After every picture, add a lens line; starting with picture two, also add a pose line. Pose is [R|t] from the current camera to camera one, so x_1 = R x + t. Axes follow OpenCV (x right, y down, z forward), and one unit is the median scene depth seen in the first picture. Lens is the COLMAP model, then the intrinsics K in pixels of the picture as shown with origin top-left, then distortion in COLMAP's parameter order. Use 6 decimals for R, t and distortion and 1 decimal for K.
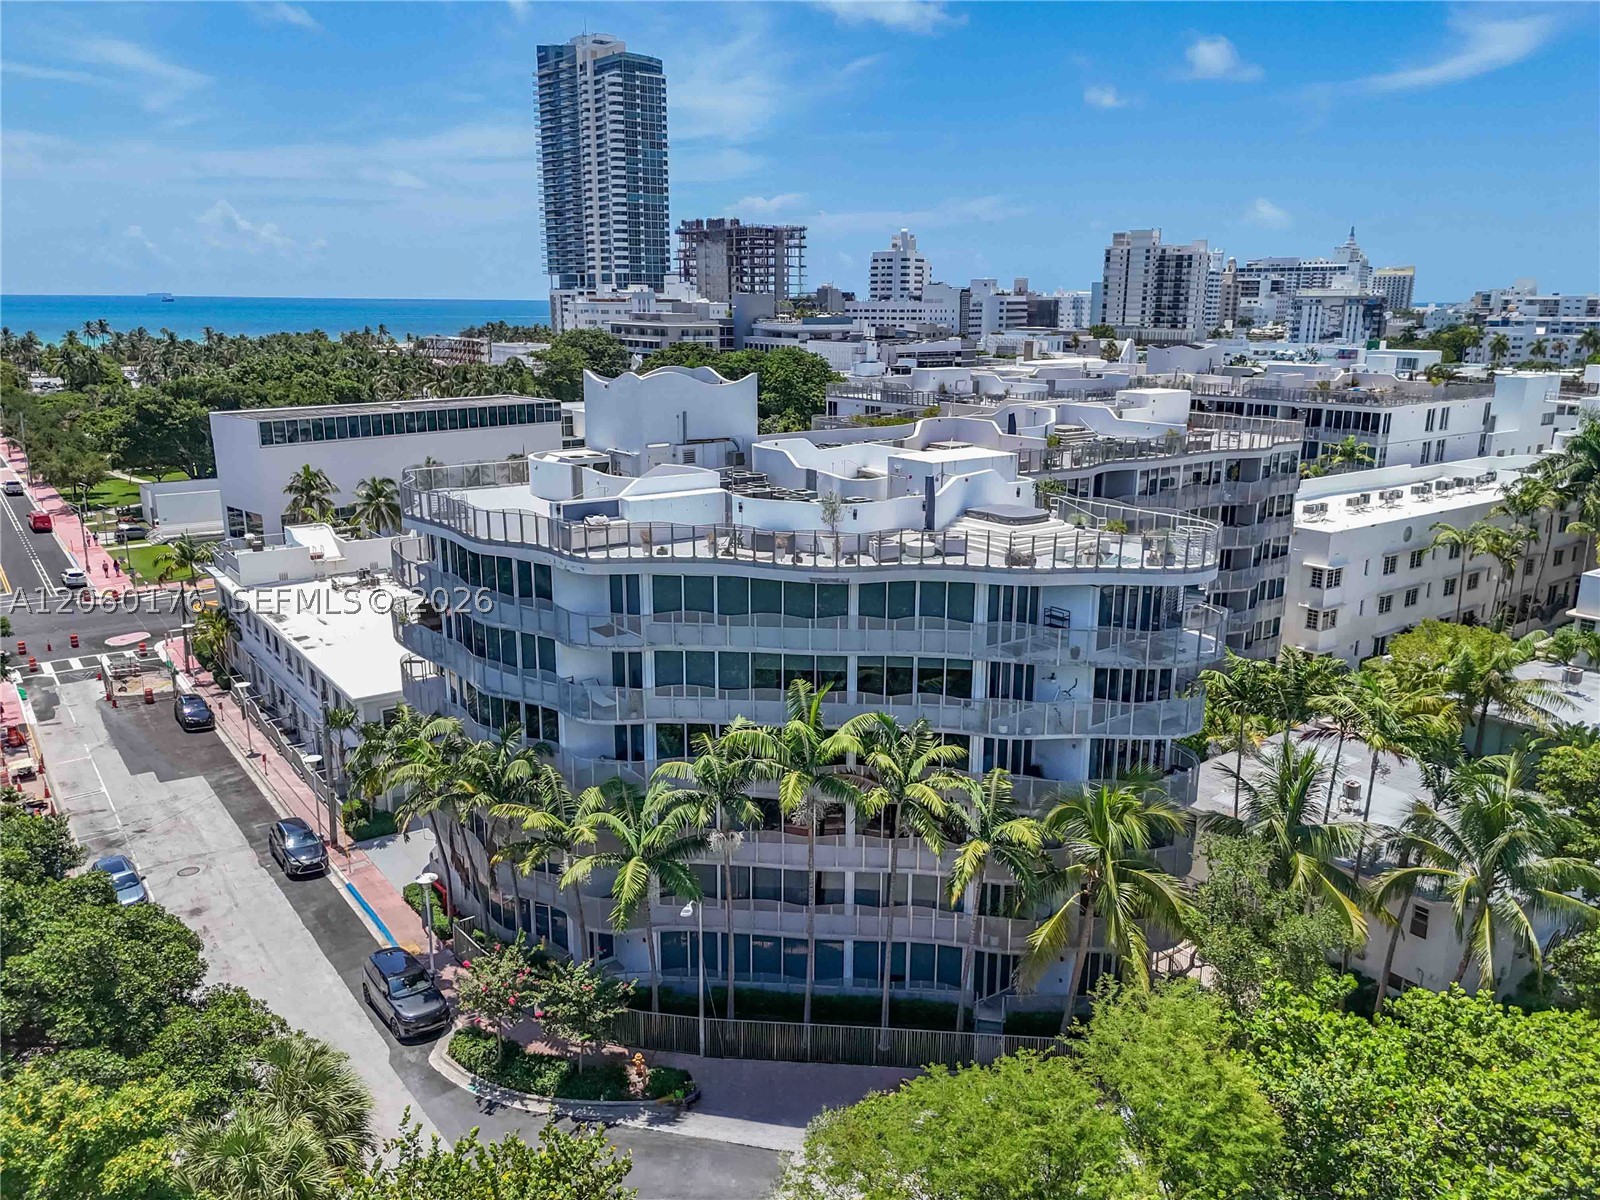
lens RADIAL K [[1163.5, 0, 800.0], [0, 1163.5, 600.0], [0, 0, 1]] dist [0.028060, -0.006898]
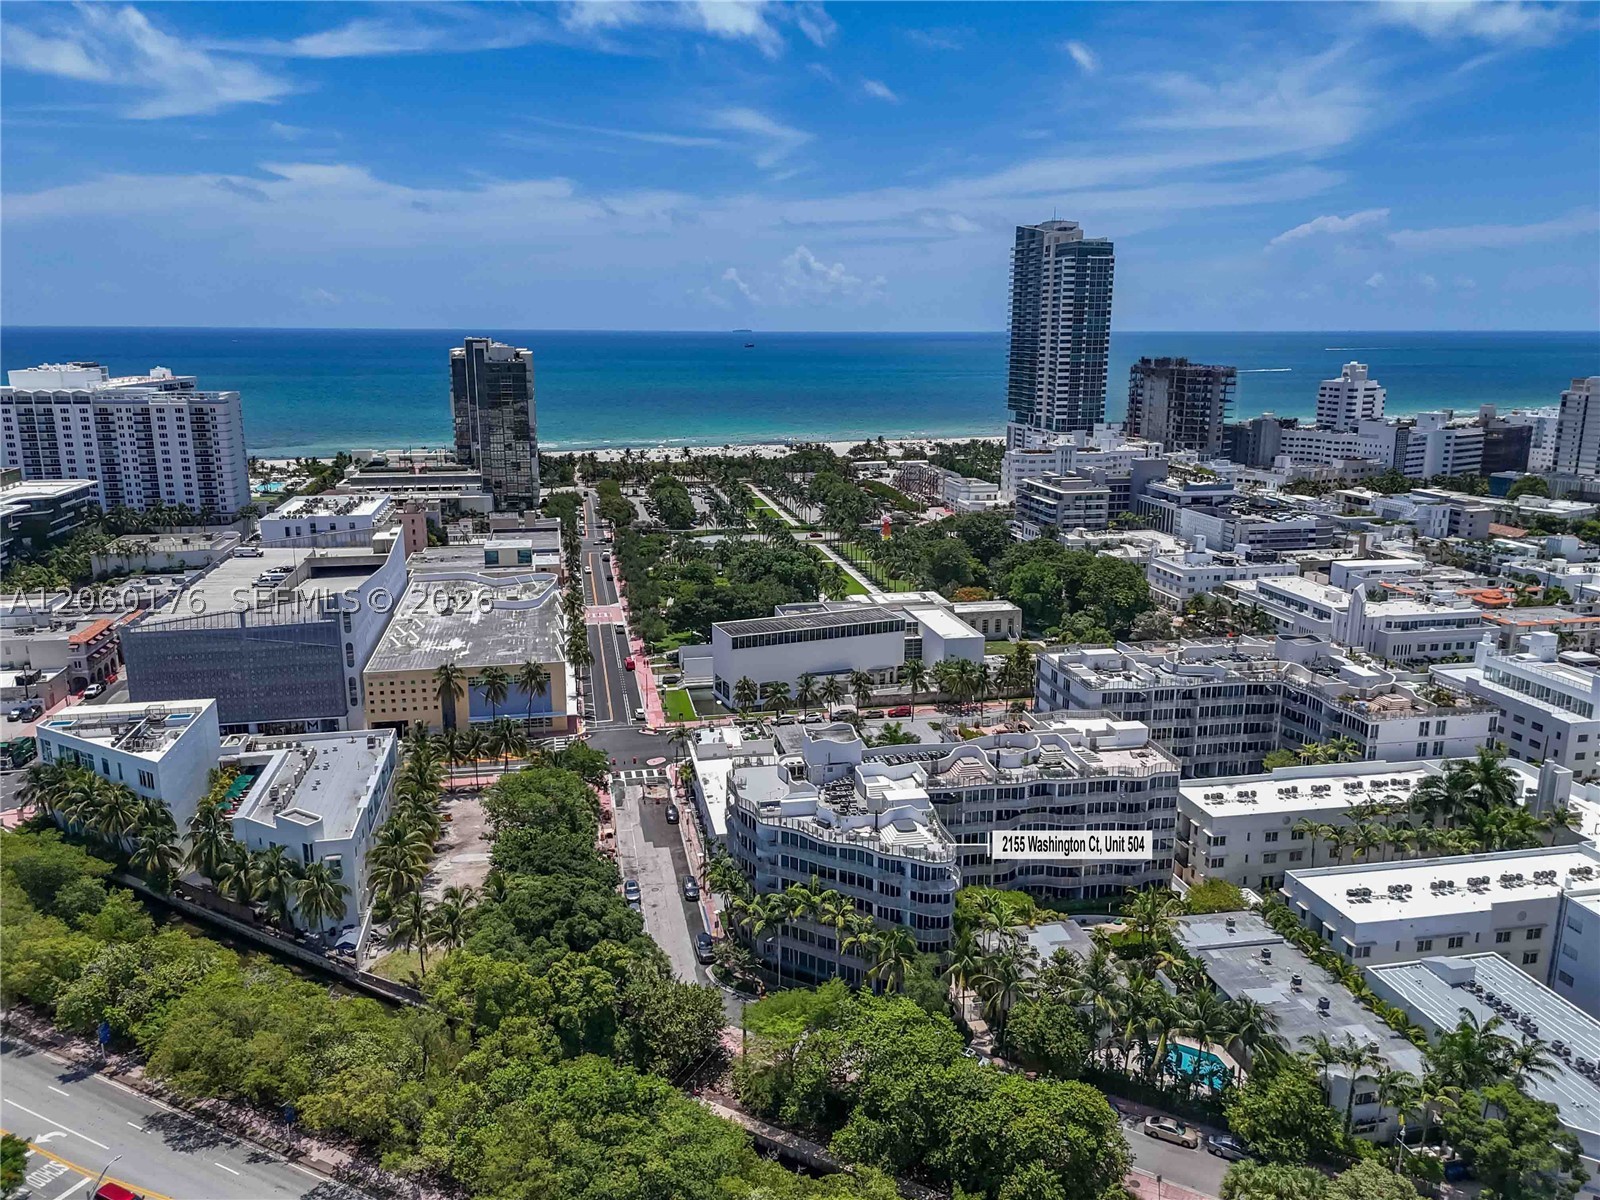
lens RADIAL K [[1200.2, 0, 814.2], [0, 1200.2, 586.2], [0, 0, 1]] dist [0.067442, -0.082049]
pose [[0.907222, 0.092076, -0.410452, 0.146195], [-0.102291, 0.994750, -0.002944, -0.081147], [0.408027, 0.044656, 0.911877, -0.233936]]
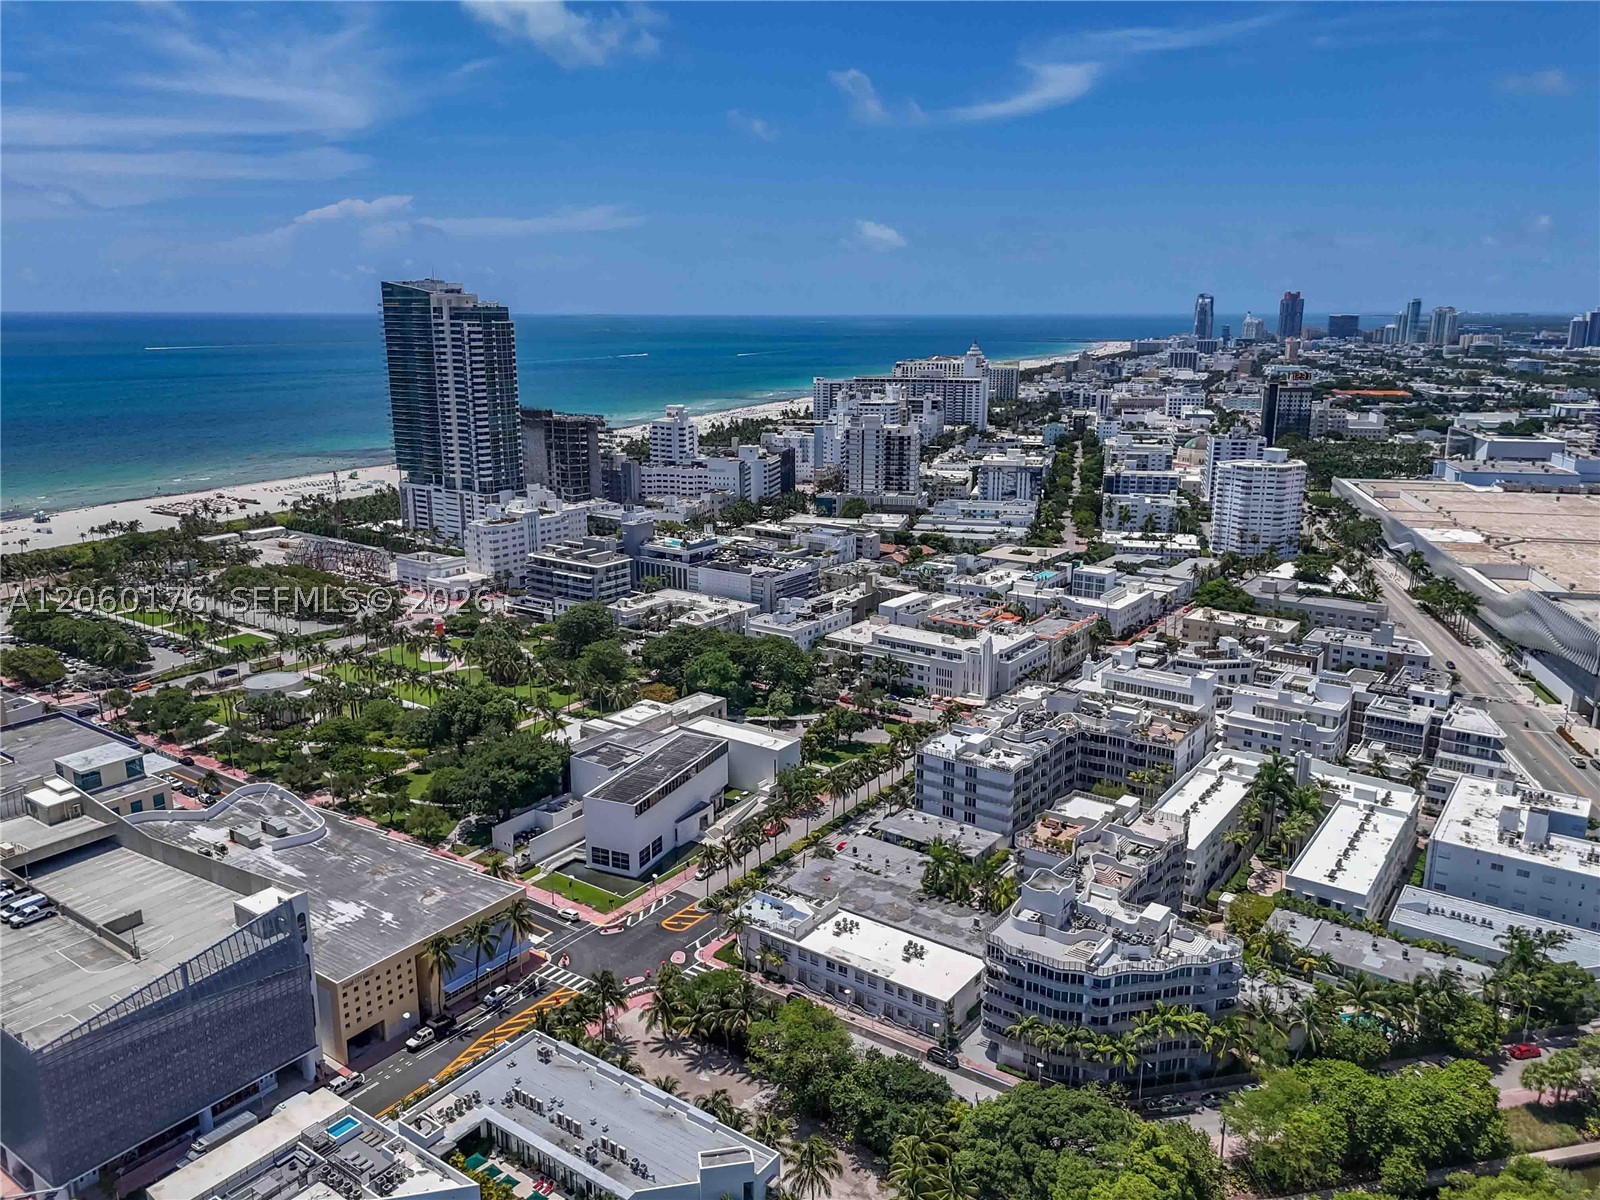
lens RADIAL K [[1192.6, 0, 800.0], [0, 1192.6, 600.0], [0, 0, 1]] dist [0.113901, -0.076460]
pose [[0.951382, -0.072011, 0.299476, -0.229901], [0.070784, 0.997379, 0.014961, -0.157043], [-0.299769, 0.006965, 0.953986, -0.288961]]
